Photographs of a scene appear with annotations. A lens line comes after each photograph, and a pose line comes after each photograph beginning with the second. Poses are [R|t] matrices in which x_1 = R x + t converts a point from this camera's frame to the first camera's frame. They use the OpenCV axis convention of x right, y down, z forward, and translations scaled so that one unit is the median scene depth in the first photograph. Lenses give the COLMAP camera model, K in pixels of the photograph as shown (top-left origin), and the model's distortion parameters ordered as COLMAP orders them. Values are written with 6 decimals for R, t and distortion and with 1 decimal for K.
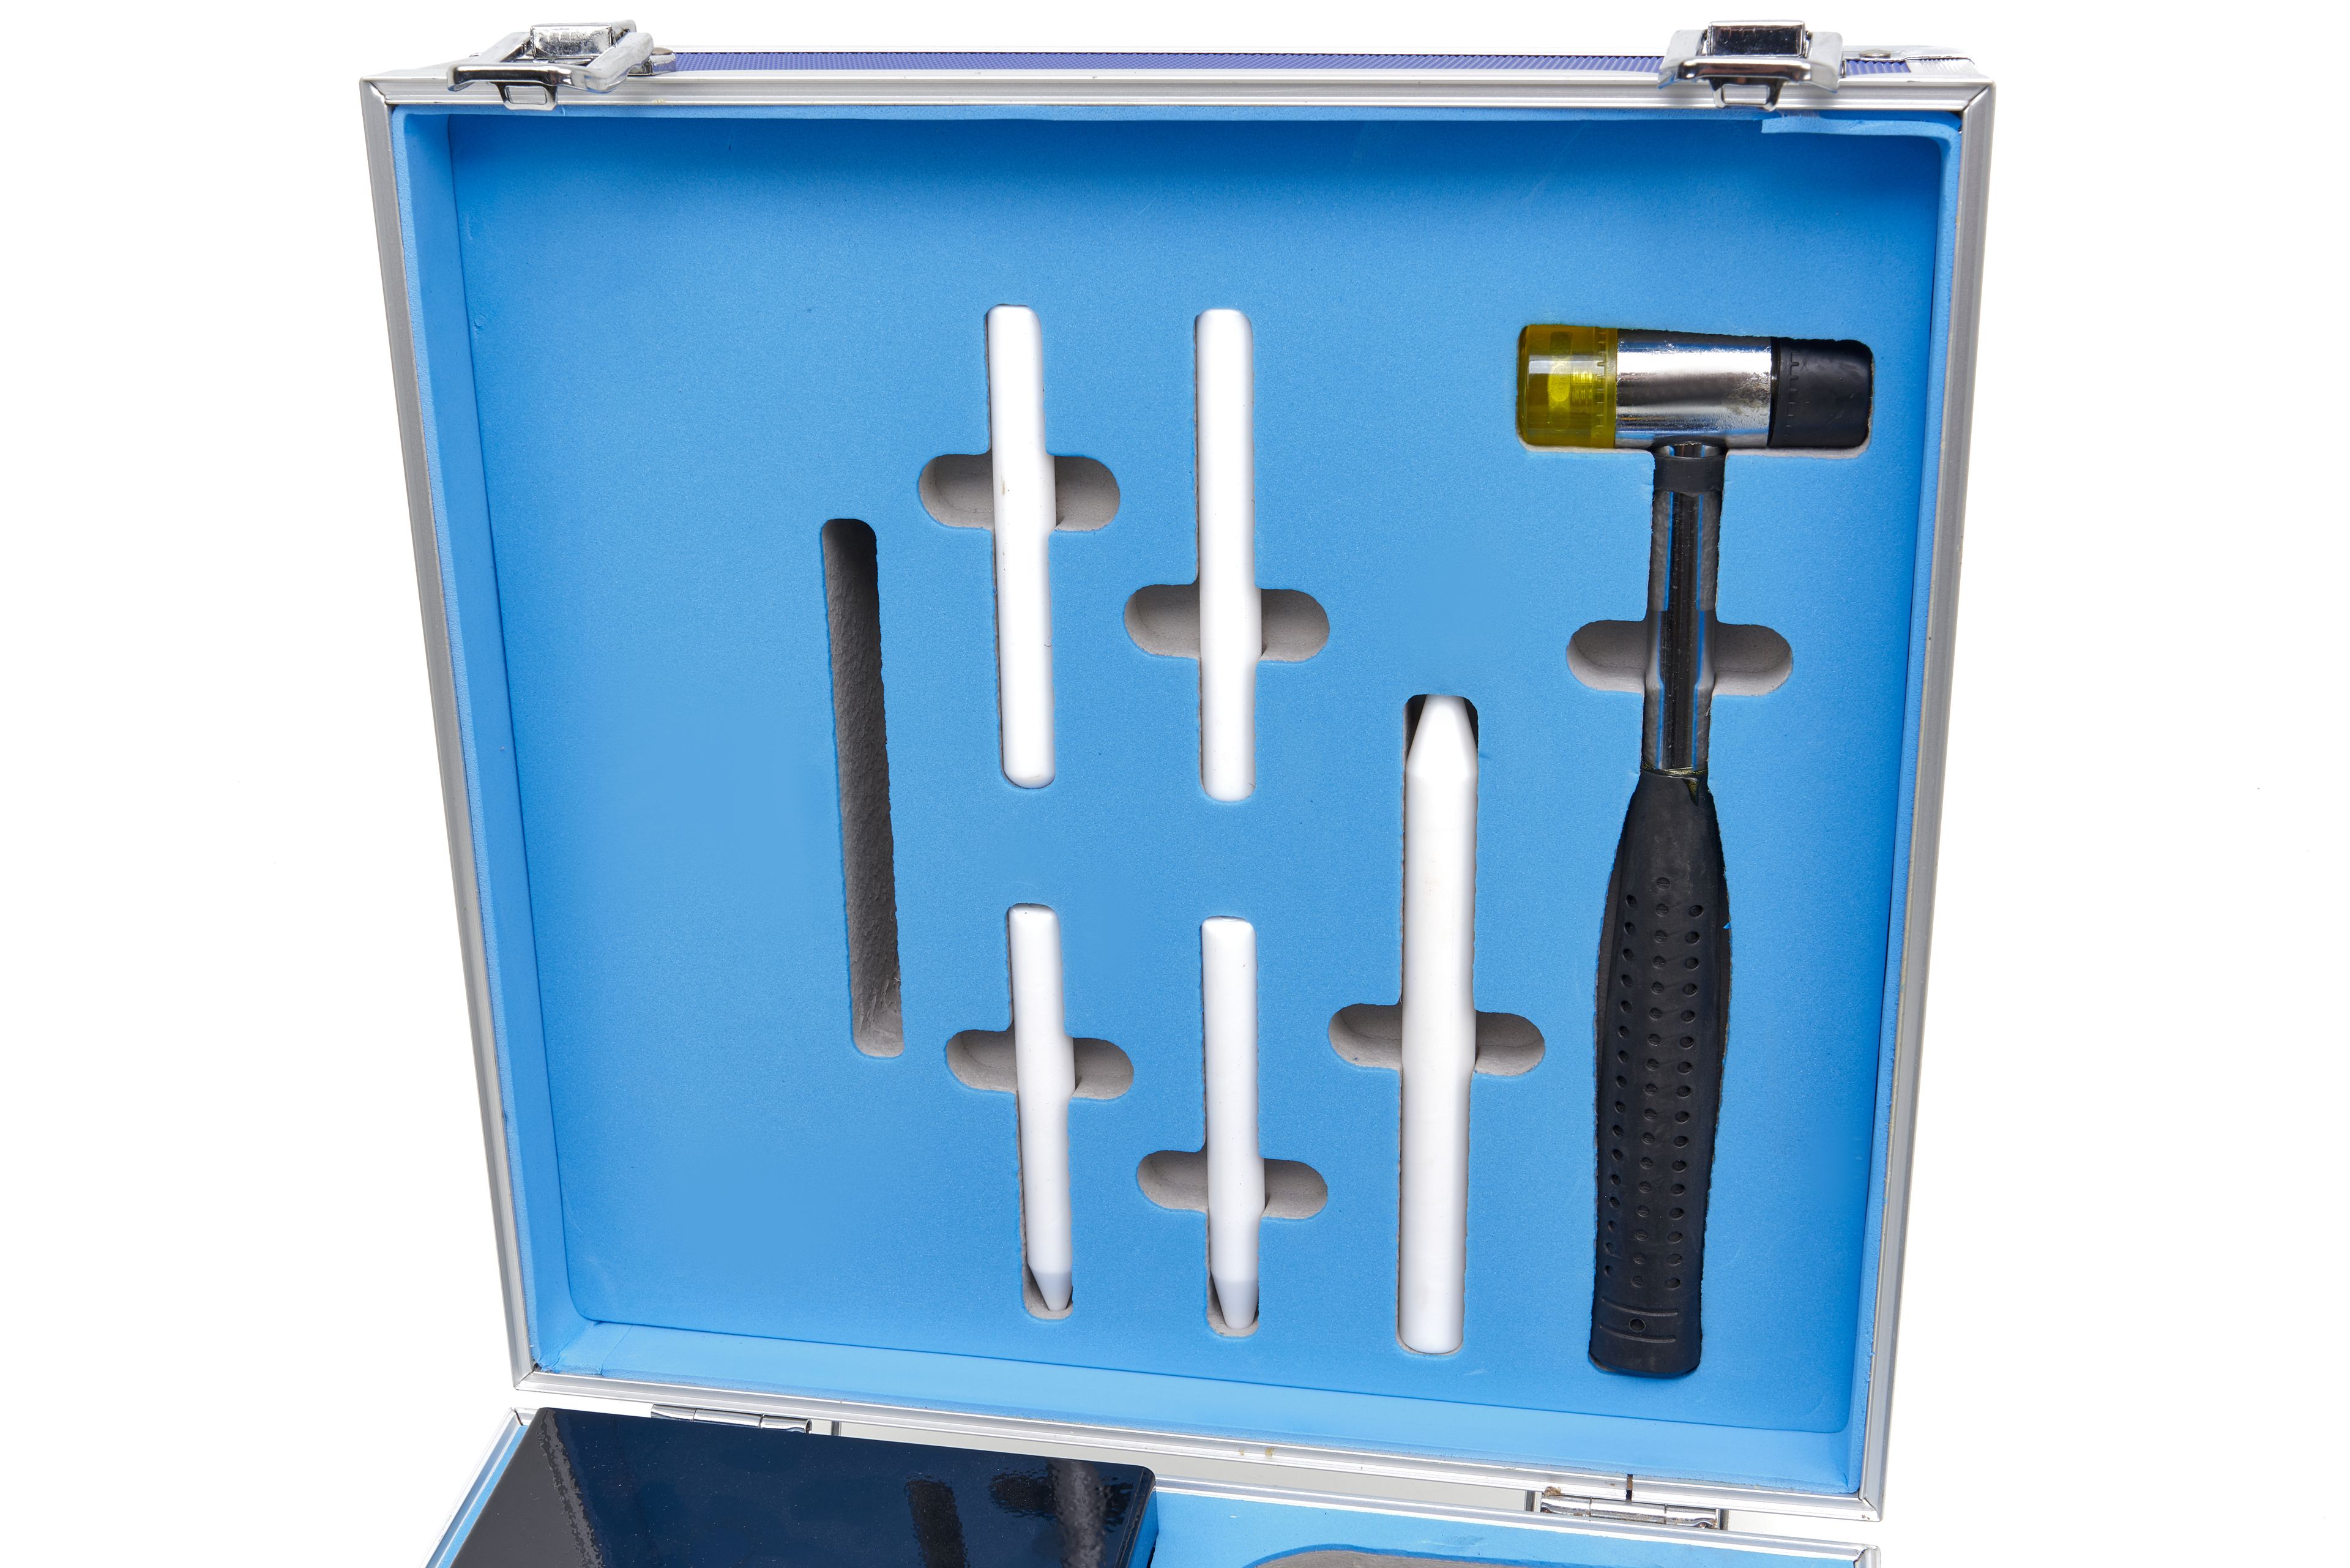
lens RADIAL K [[2807.8, 0, 1175.0], [0, 2807.8, 784.0], [0, 0, 1]] dist [-0.005309, -0.008750]
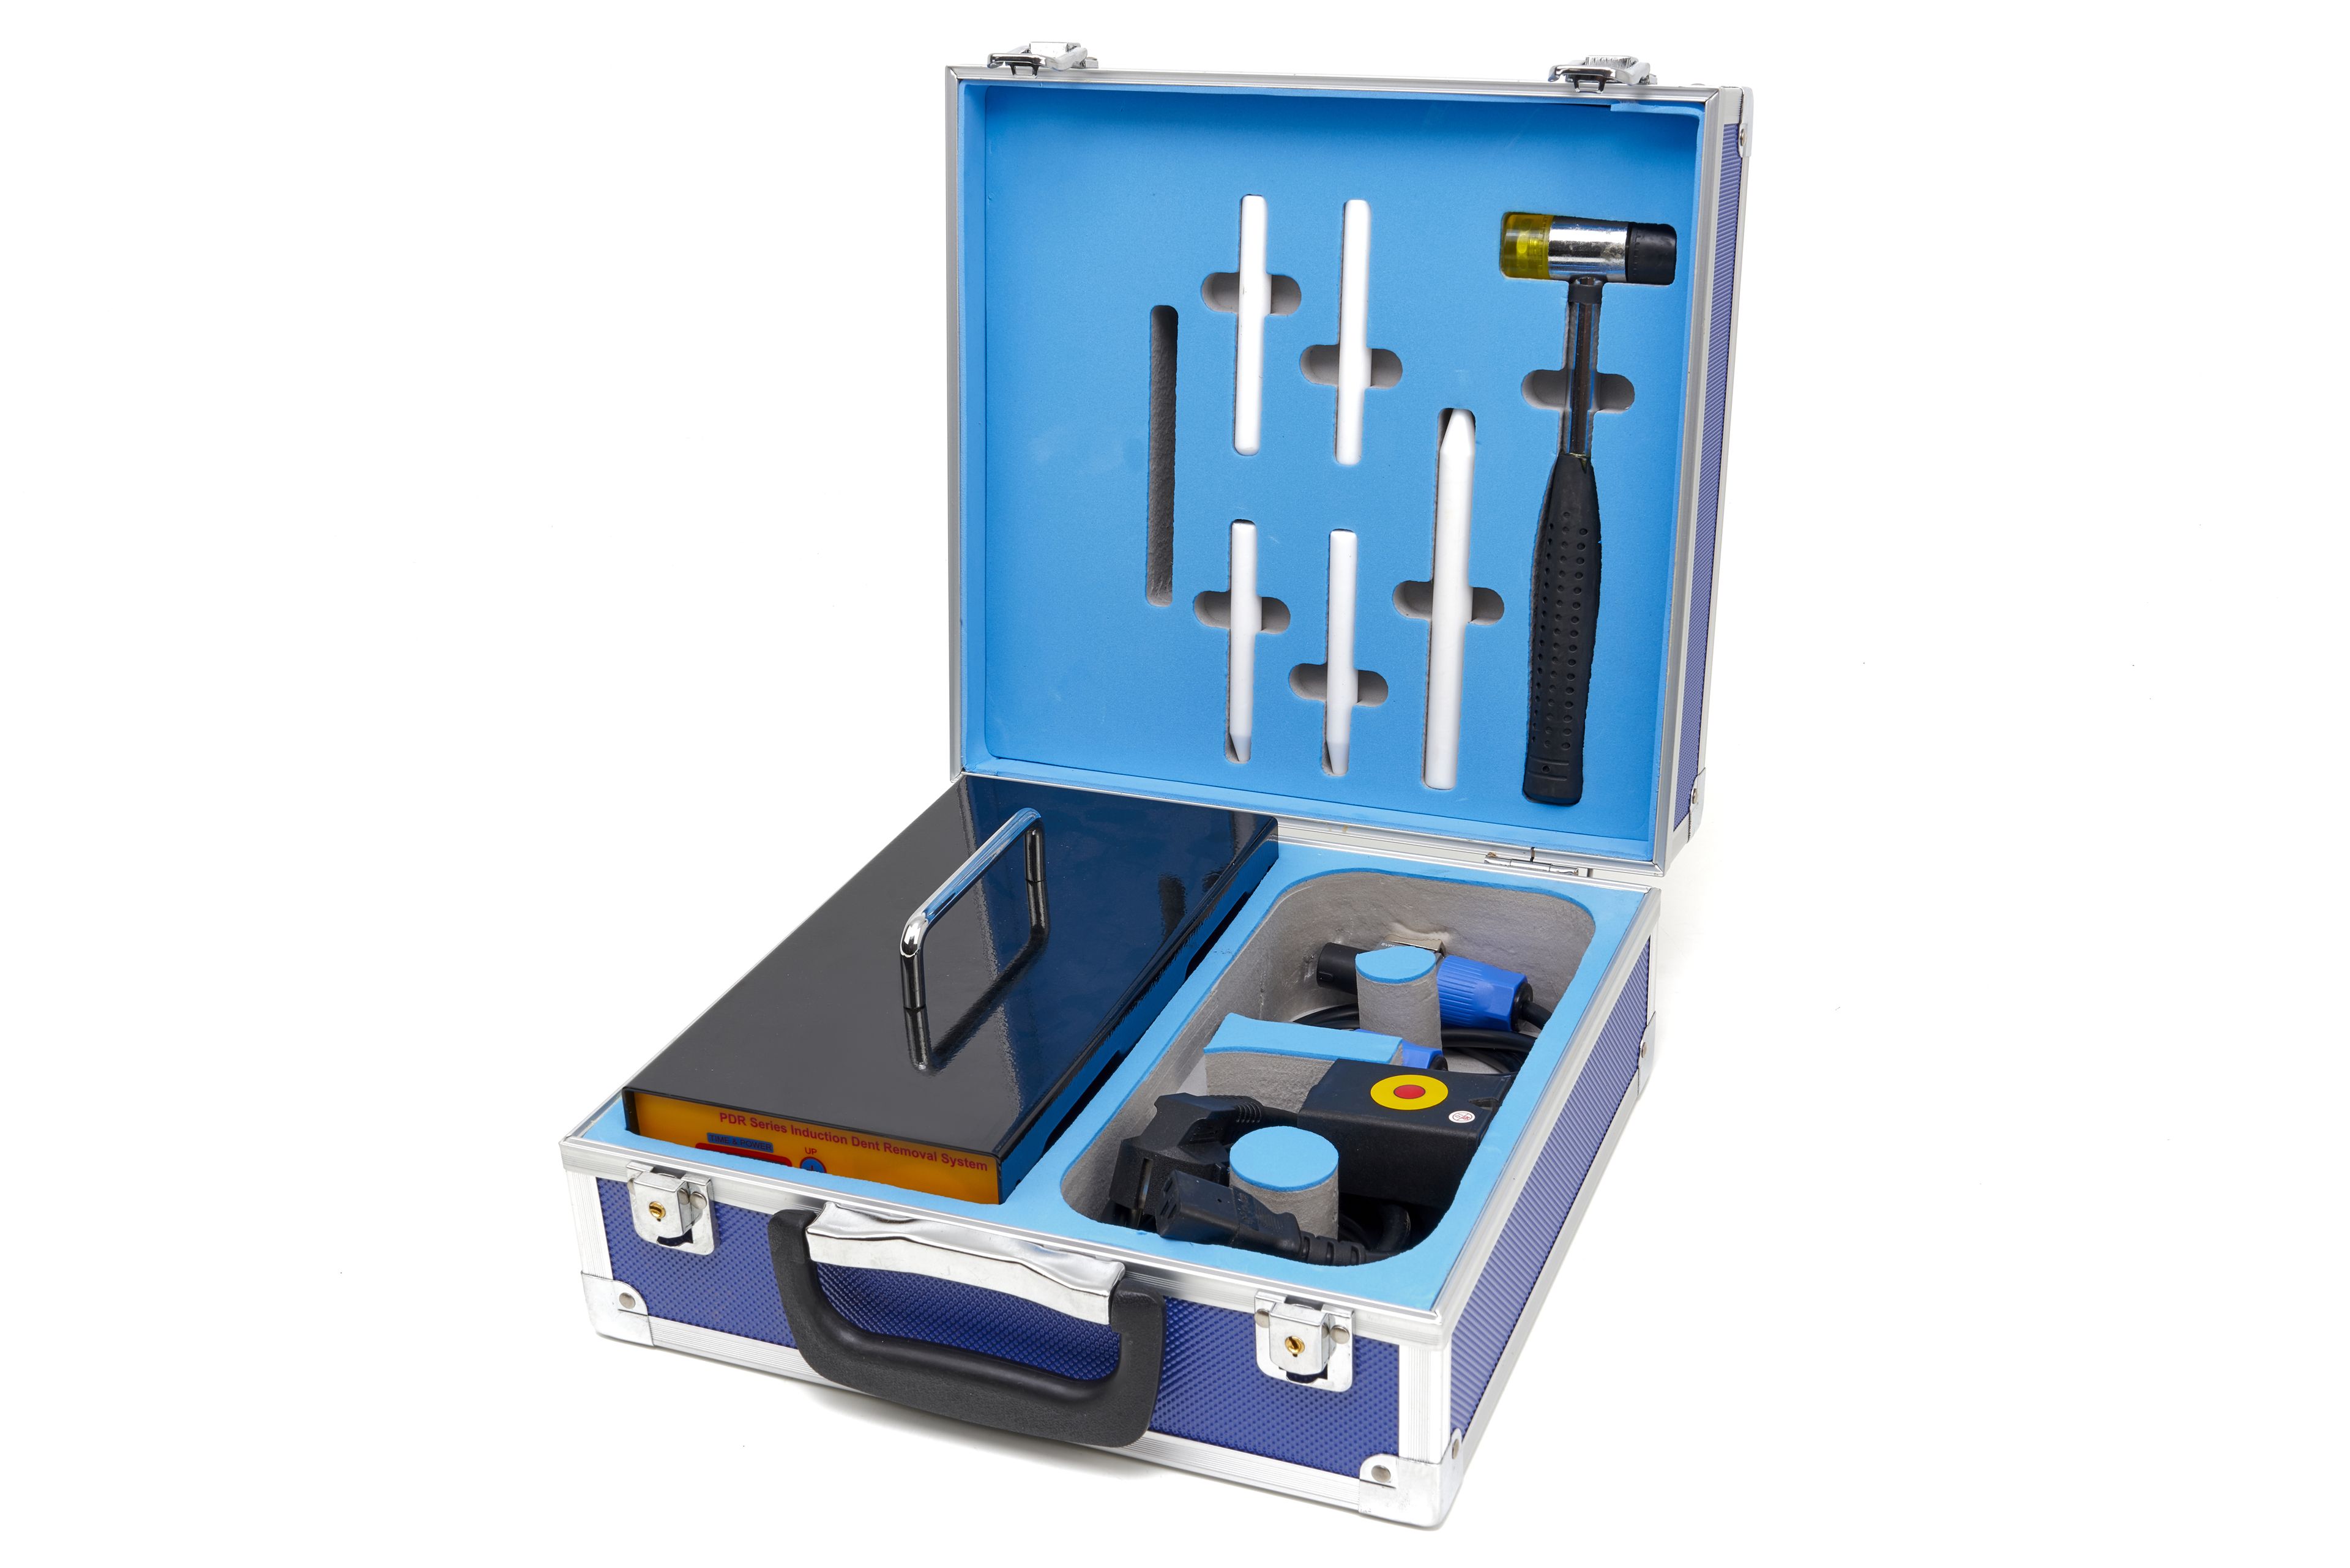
lens RADIAL K [[2668.2, 0, 1175.0], [0, 2668.2, 784.0], [0, 0, 1]] dist [-0.013484, 0.000636]
pose [[0.982516, 0.087096, -0.164551, 0.223054], [-0.098285, 0.993280, -0.061109, 0.346830], [0.158123, 0.076214, 0.984474, -0.790792]]
